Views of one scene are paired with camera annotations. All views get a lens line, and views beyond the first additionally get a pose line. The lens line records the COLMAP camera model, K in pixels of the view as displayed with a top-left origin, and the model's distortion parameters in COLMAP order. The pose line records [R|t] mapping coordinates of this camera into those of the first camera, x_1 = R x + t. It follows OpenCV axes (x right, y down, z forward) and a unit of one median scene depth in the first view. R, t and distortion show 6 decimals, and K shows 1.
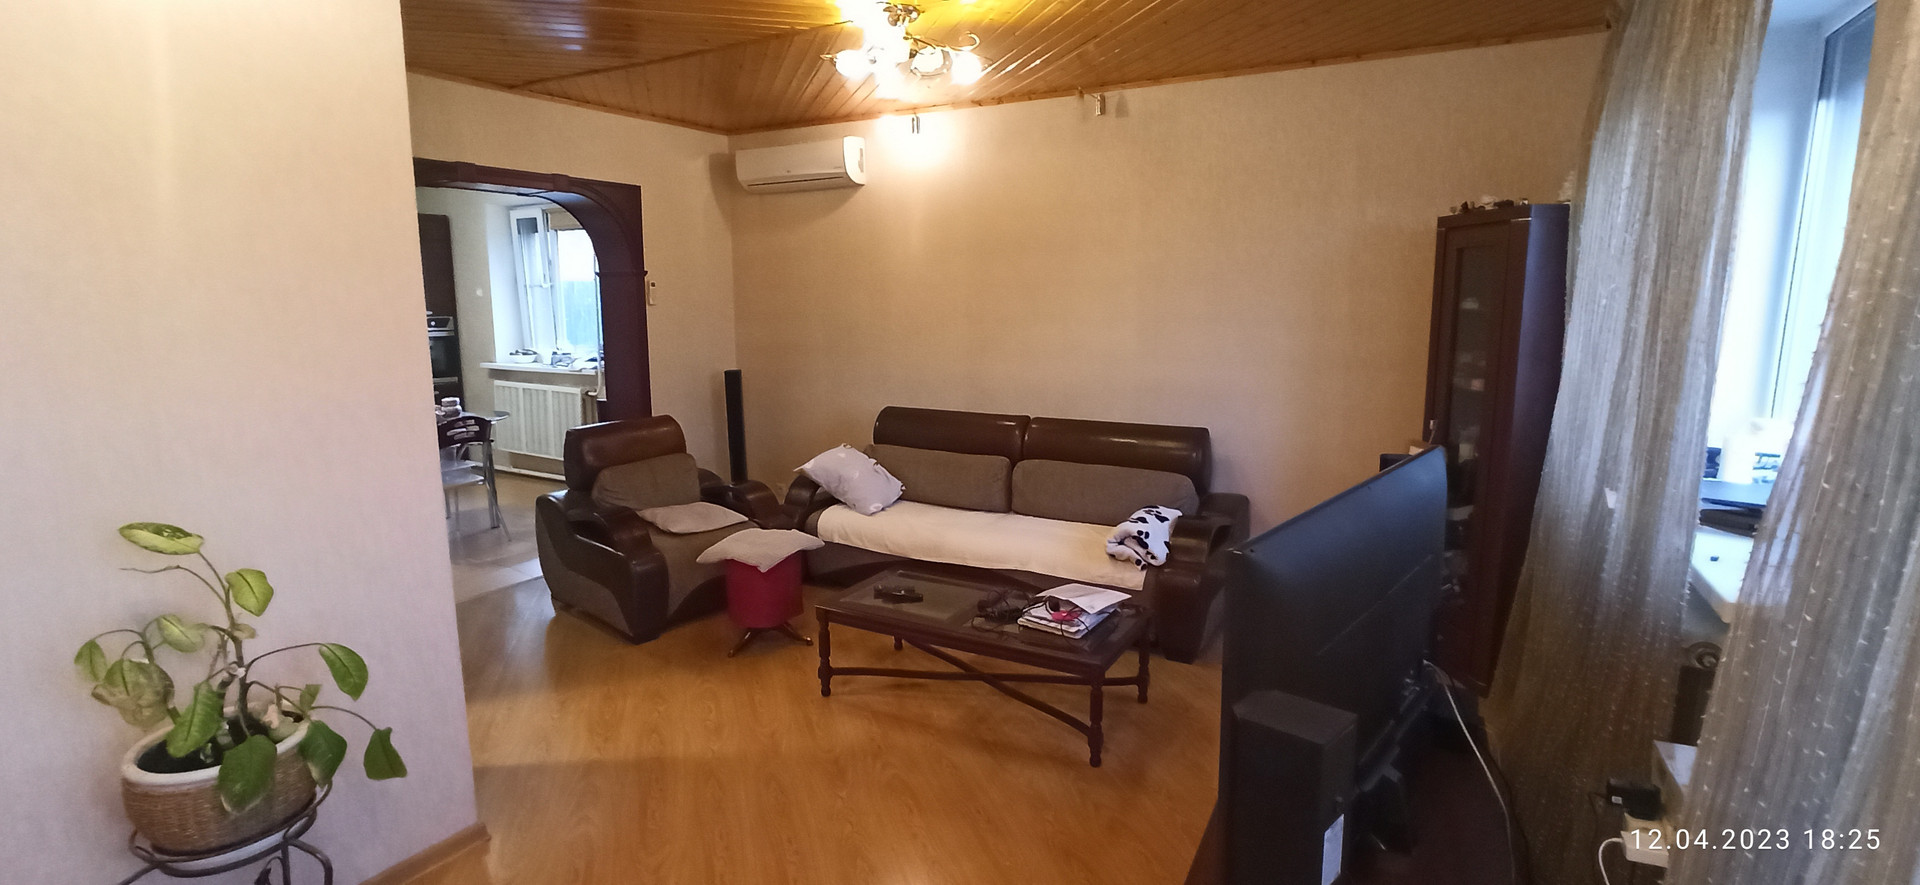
lens RADIAL K [[868.7, 0, 954.7], [0, 868.7, 434.9], [0, 0, 1]] dist [-0.068777, 0.041640]
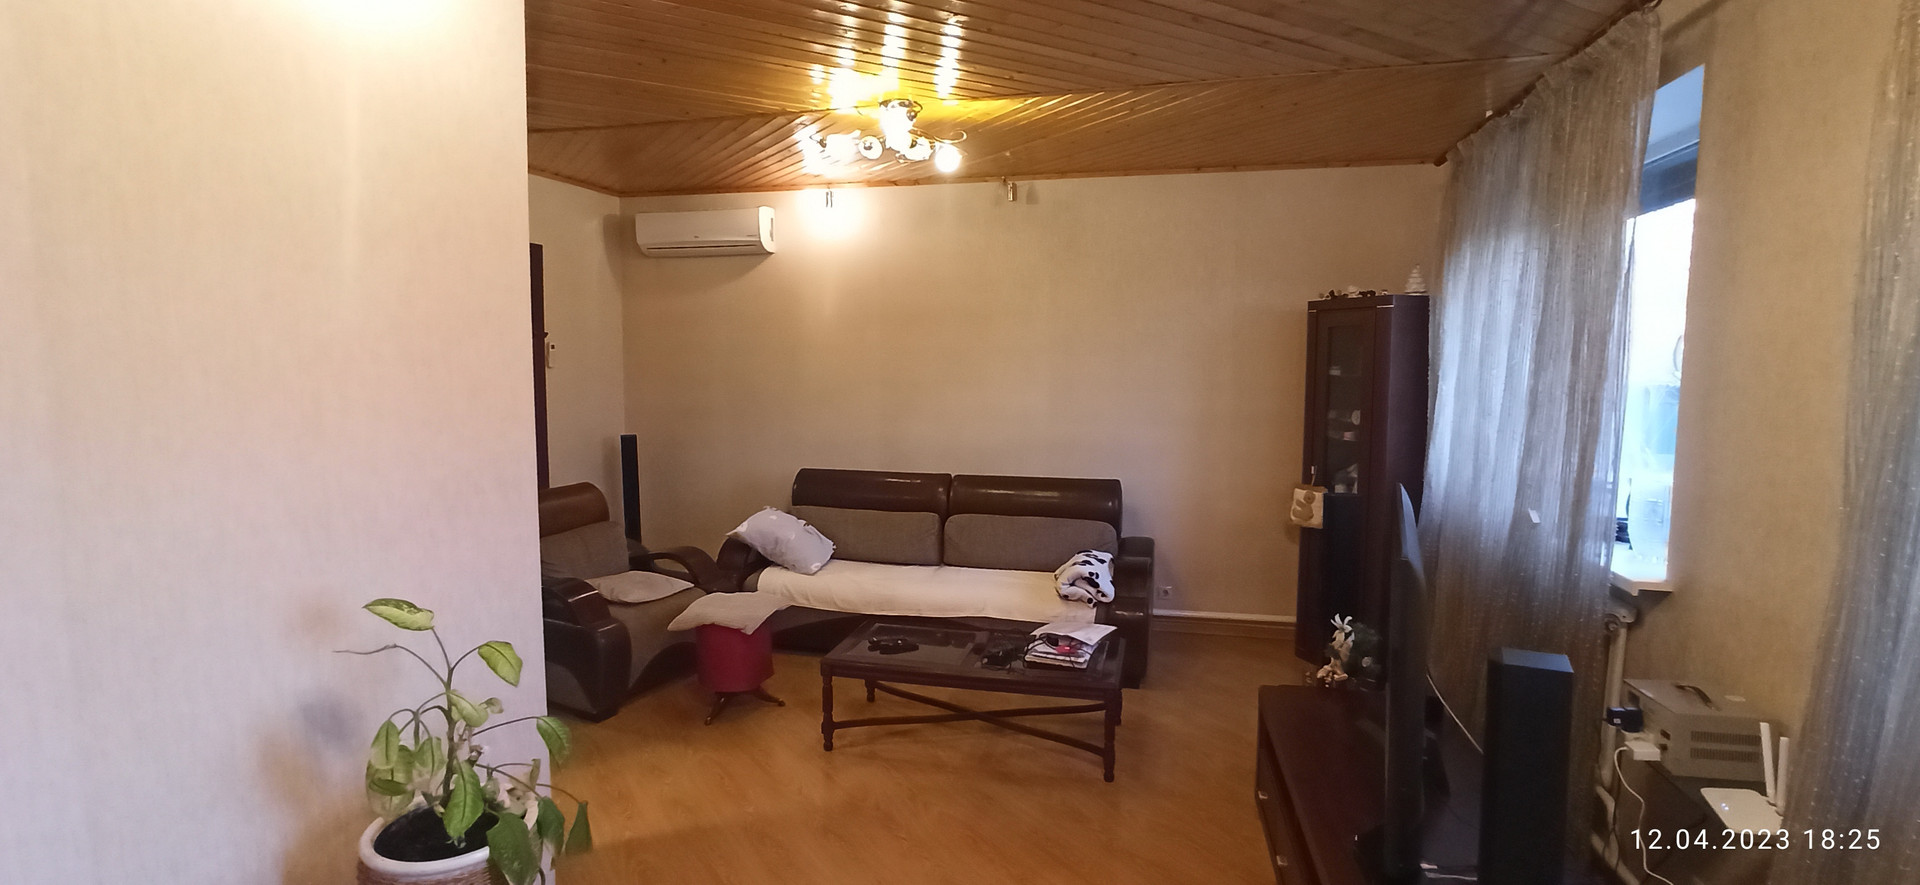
lens RADIAL K [[868.7, 0, 954.7], [0, 868.7, 434.9], [0, 0, 1]] dist [-0.068777, 0.041640]
pose [[0.963665, -0.014303, 0.266729, -0.242028], [0.033179, 0.997242, -0.066395, 0.002157], [-0.265043, 0.072832, 0.961482, -0.041428]]
